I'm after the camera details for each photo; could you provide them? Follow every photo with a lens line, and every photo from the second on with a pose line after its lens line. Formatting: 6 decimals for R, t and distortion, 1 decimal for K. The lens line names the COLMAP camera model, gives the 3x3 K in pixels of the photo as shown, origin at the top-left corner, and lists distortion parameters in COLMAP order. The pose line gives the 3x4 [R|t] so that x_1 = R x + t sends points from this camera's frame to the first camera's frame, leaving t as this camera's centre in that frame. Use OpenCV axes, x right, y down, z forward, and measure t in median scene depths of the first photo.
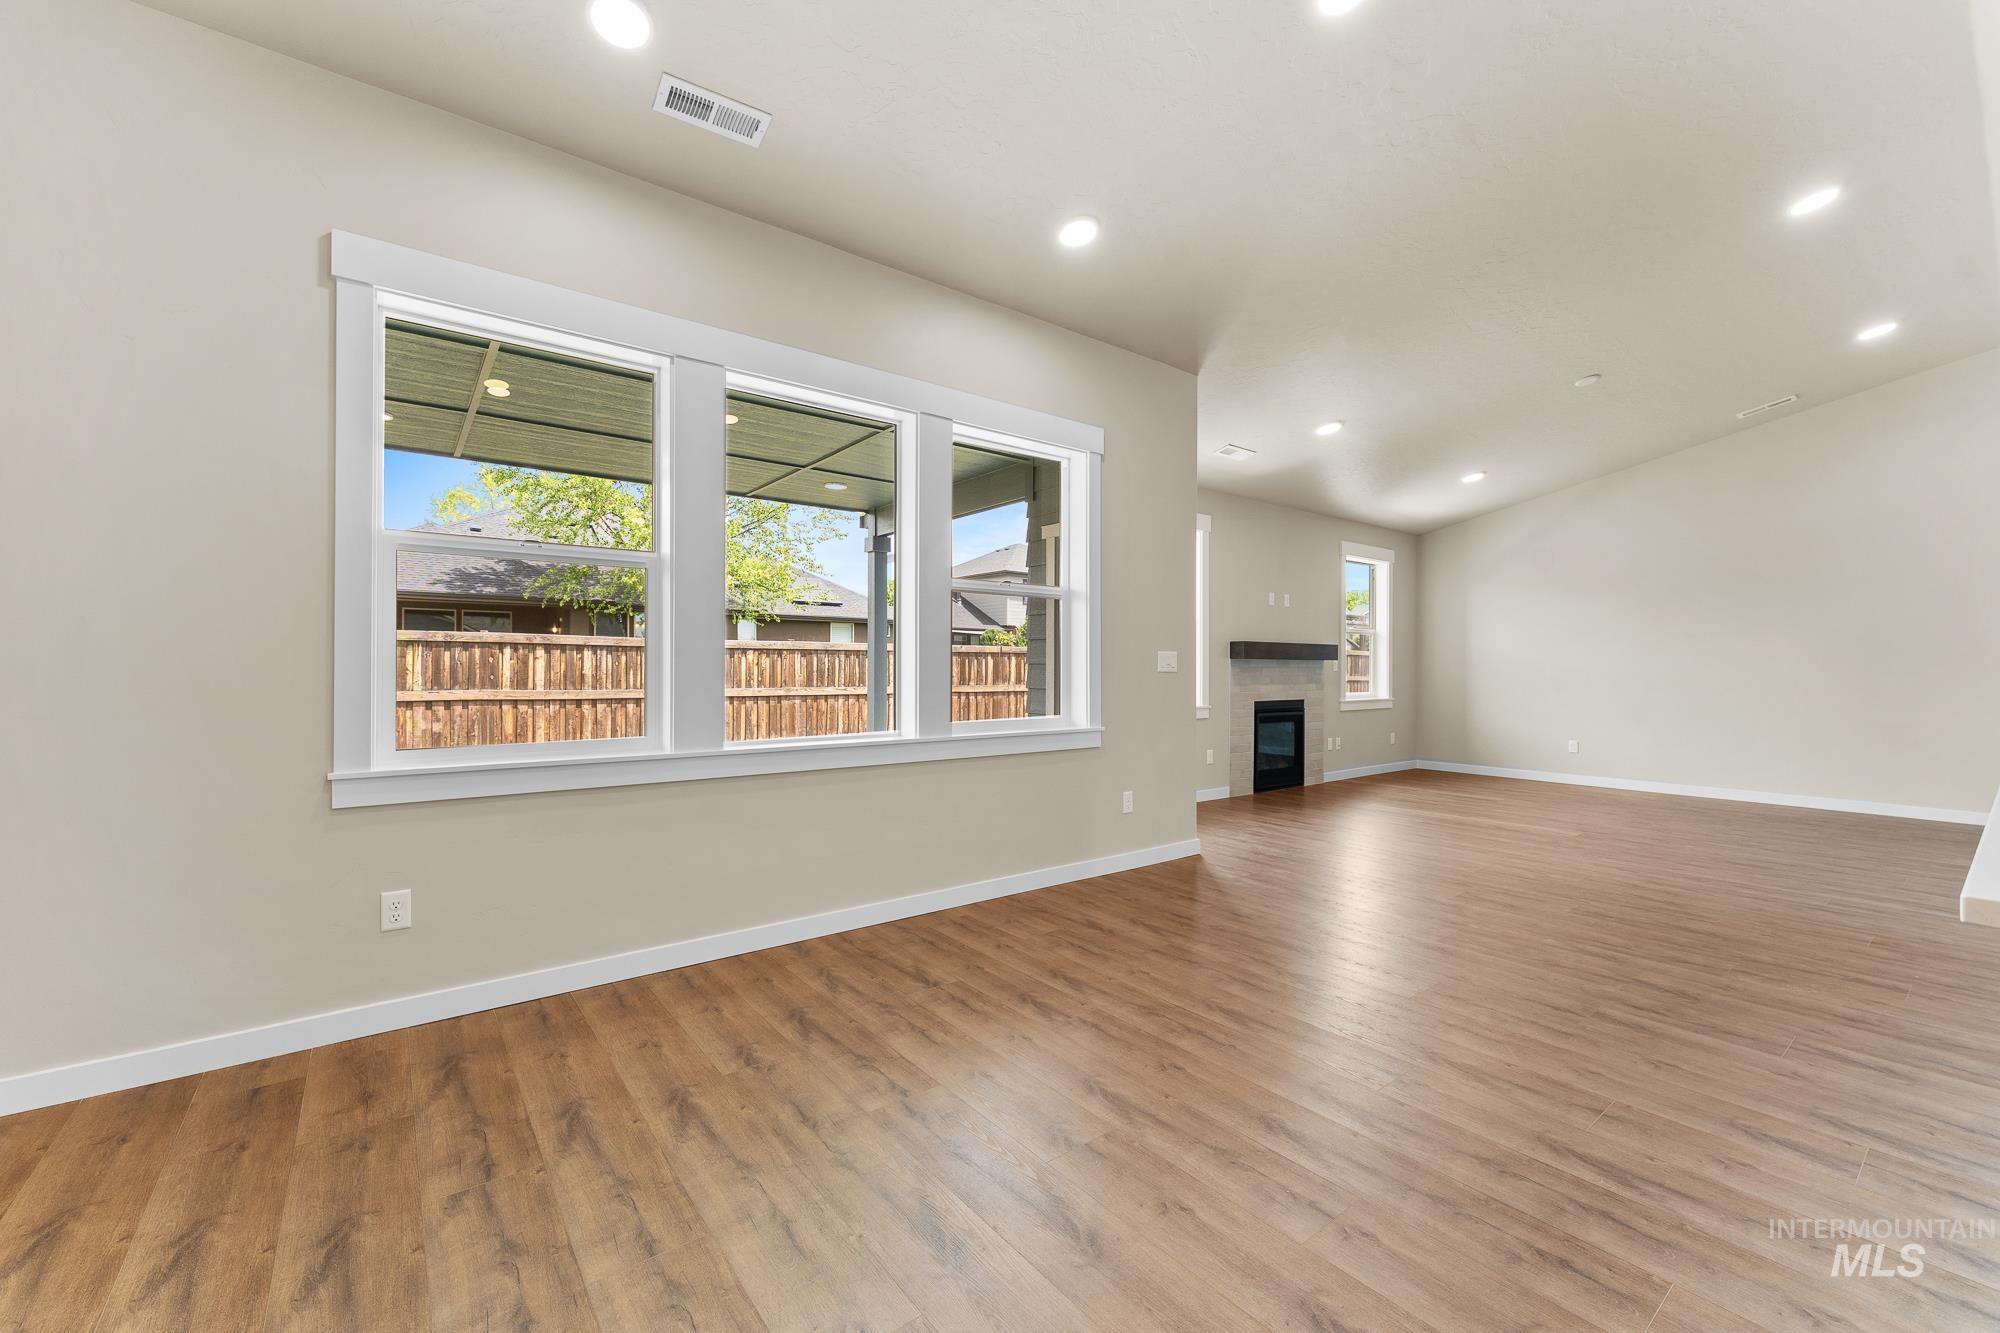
lens RADIAL K [[800.0, 0, 999.4], [0, 800.0, 667.5], [0, 0, 1]] dist [0.000399, 0.000139]
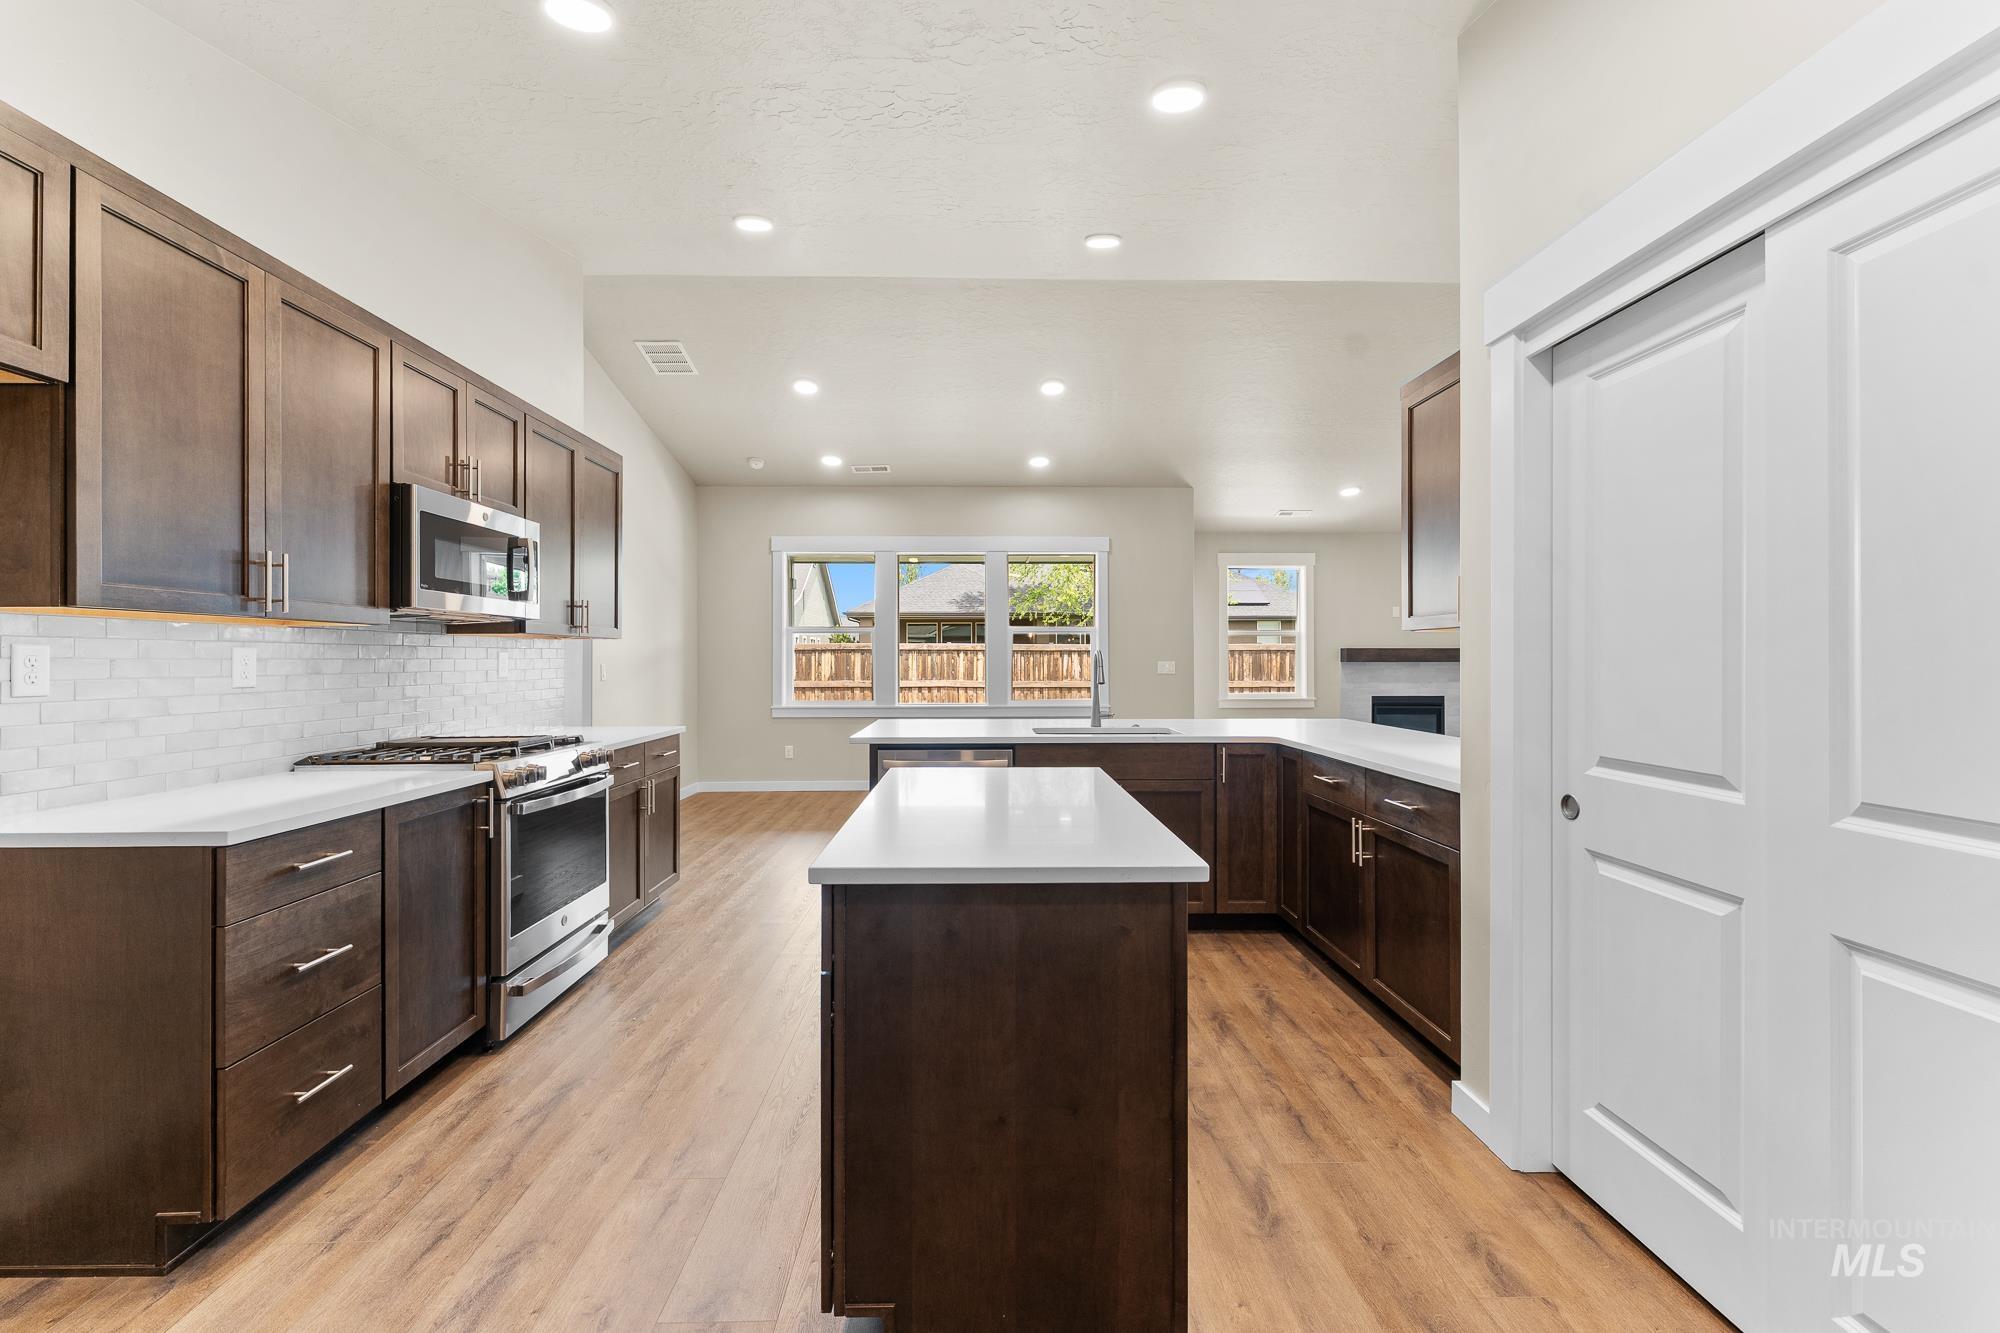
lens RADIAL K [[800.0, 0, 997.9], [0, 800.0, 659.4], [0, 0, 1]] dist [0.000399, 0.000139]
pose [[0.809128, -0.004819, -0.587613, 0.520382], [0.004742, 0.999987, -0.001671, -0.013727], [0.587614, -0.001435, 0.809140, -0.309928]]
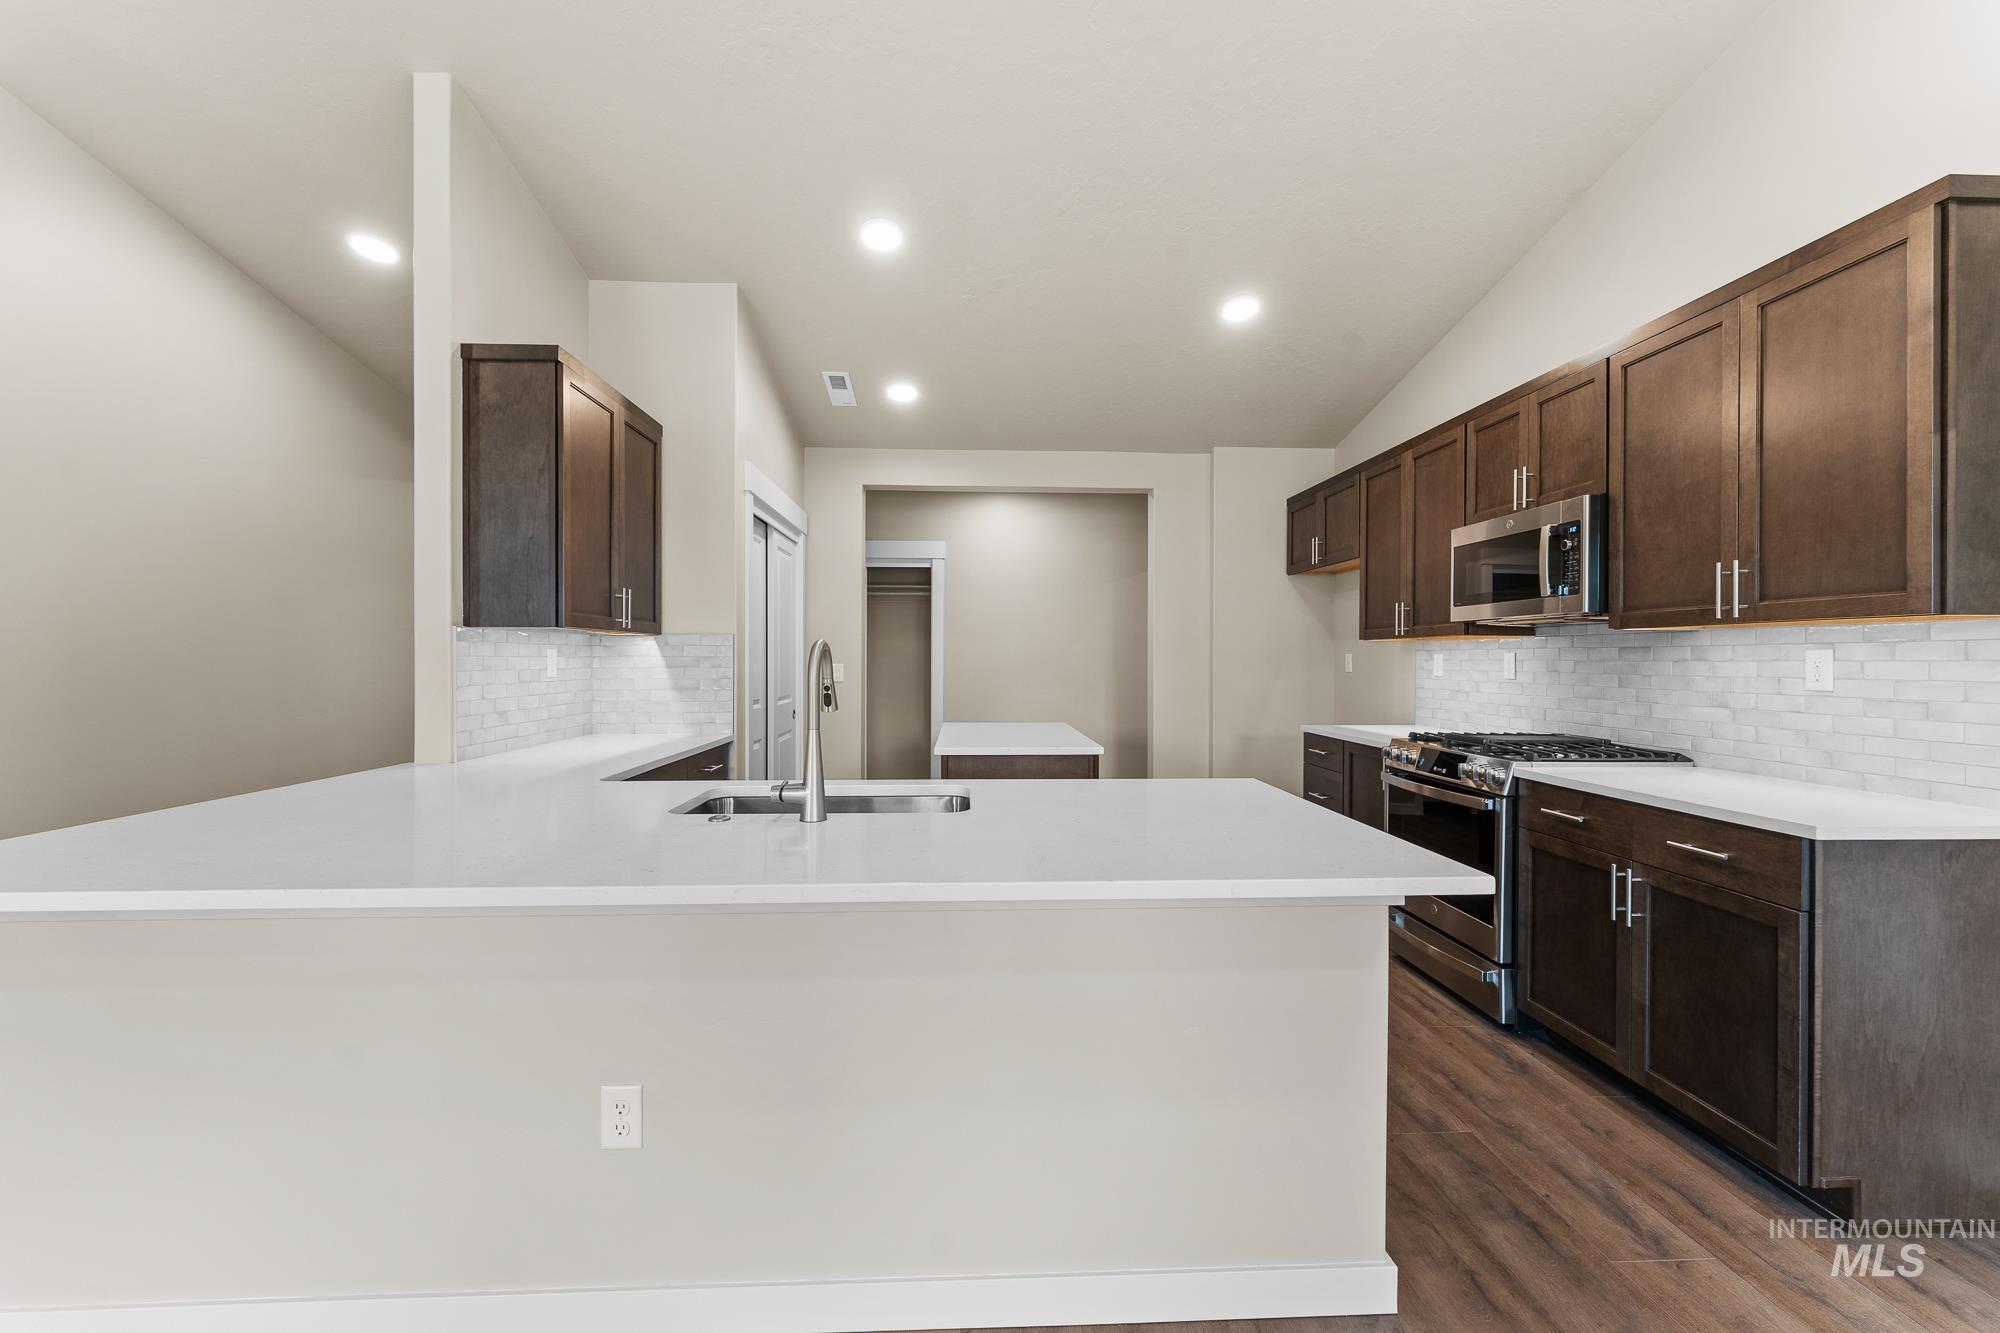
lens RADIAL K [[800.0, 0, 995.2], [0, 800.0, 662.2], [0, 0, 1]] dist [0.000399, 0.000139]
pose [[-0.815906, -0.009092, 0.578113, 0.107574], [-0.006219, 0.999957, 0.006949, -0.015852], [-0.578151, 0.002075, -0.815927, 0.285200]]
